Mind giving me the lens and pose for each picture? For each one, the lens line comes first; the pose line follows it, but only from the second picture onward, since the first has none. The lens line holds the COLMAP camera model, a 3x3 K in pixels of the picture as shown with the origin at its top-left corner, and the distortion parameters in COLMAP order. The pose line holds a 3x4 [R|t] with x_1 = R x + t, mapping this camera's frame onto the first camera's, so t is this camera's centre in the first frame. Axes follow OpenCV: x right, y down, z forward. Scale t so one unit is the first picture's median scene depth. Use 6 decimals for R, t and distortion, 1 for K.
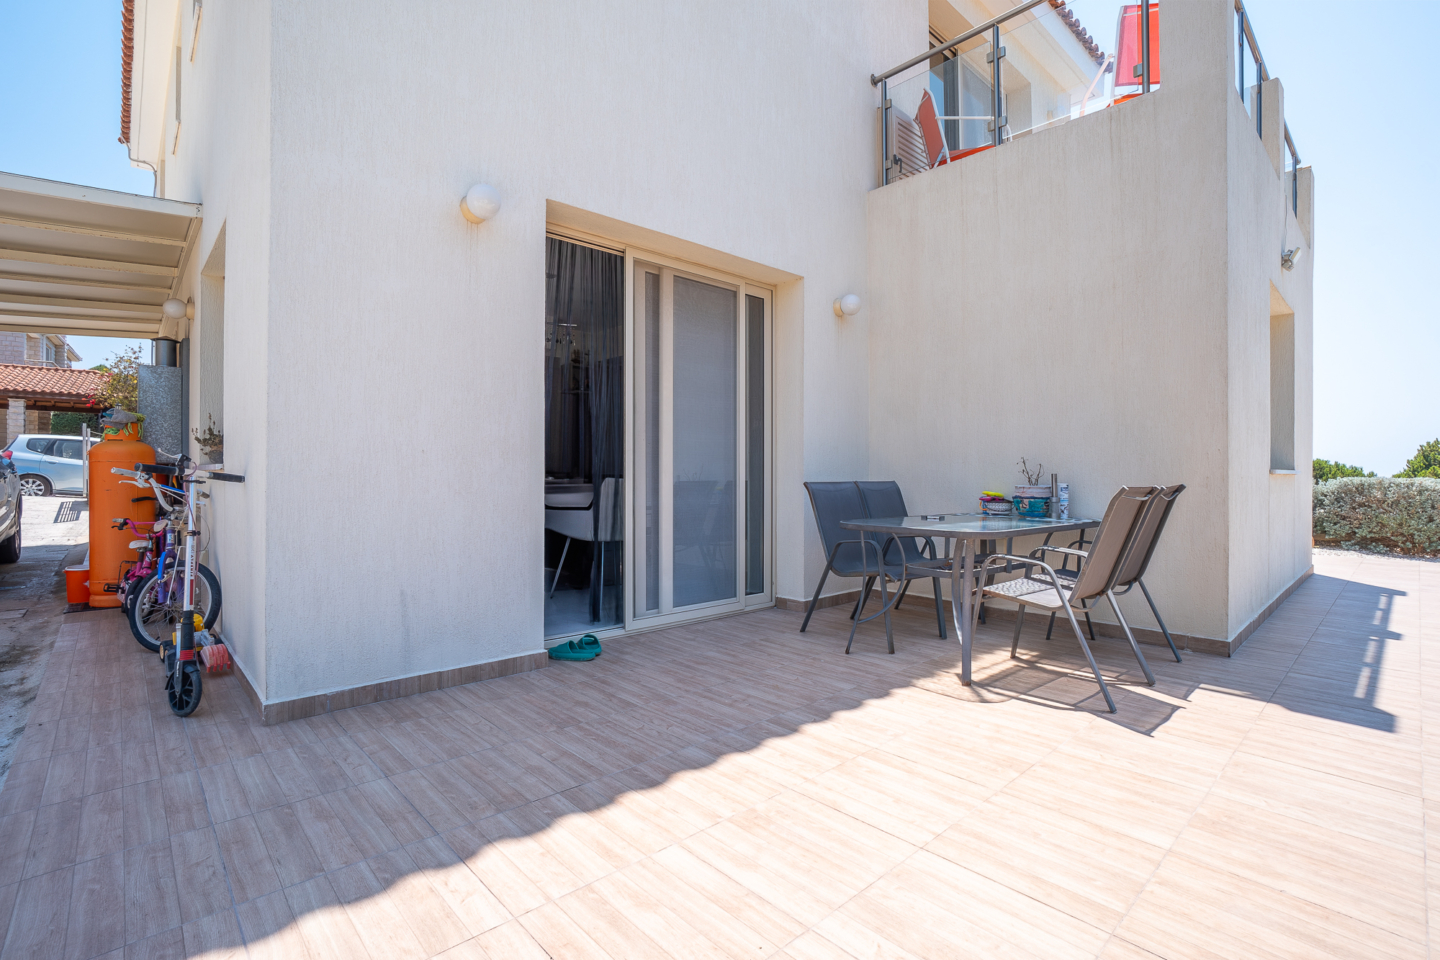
lens RADIAL K [[670.8, 0, 716.9], [0, 670.8, 476.7], [0, 0, 1]] dist [-0.060571, 0.025095]
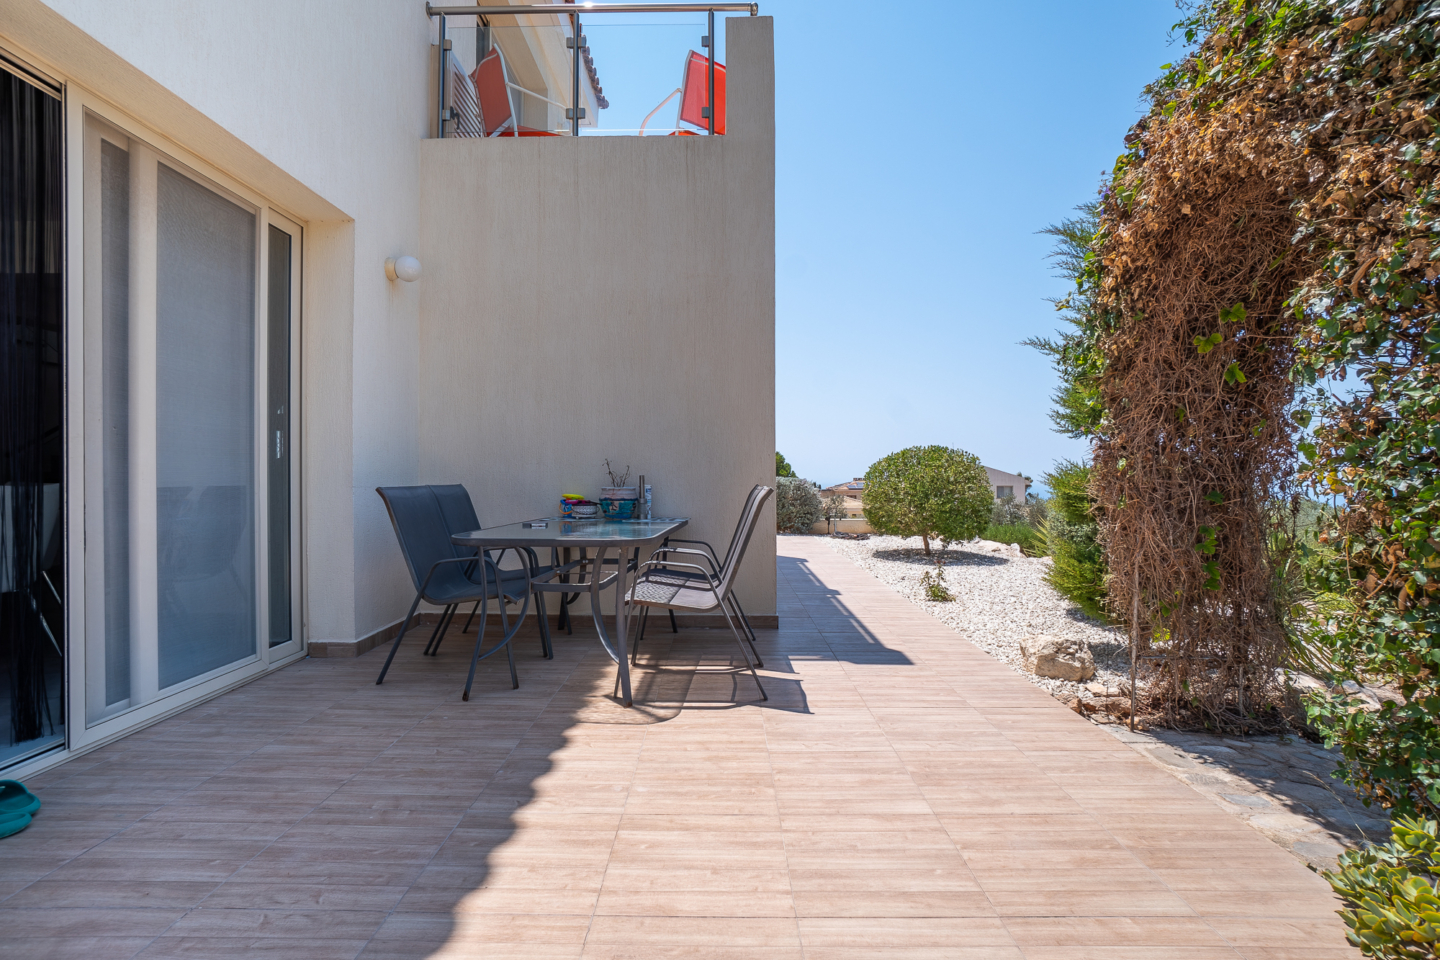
lens RADIAL K [[670.8, 0, 716.9], [0, 670.8, 476.7], [0, 0, 1]] dist [-0.060571, 0.025095]
pose [[0.682043, -0.004125, 0.731300, -0.205165], [0.004981, 0.999987, 0.000995, -0.003721], [-0.731295, 0.002964, 0.682055, 0.268856]]
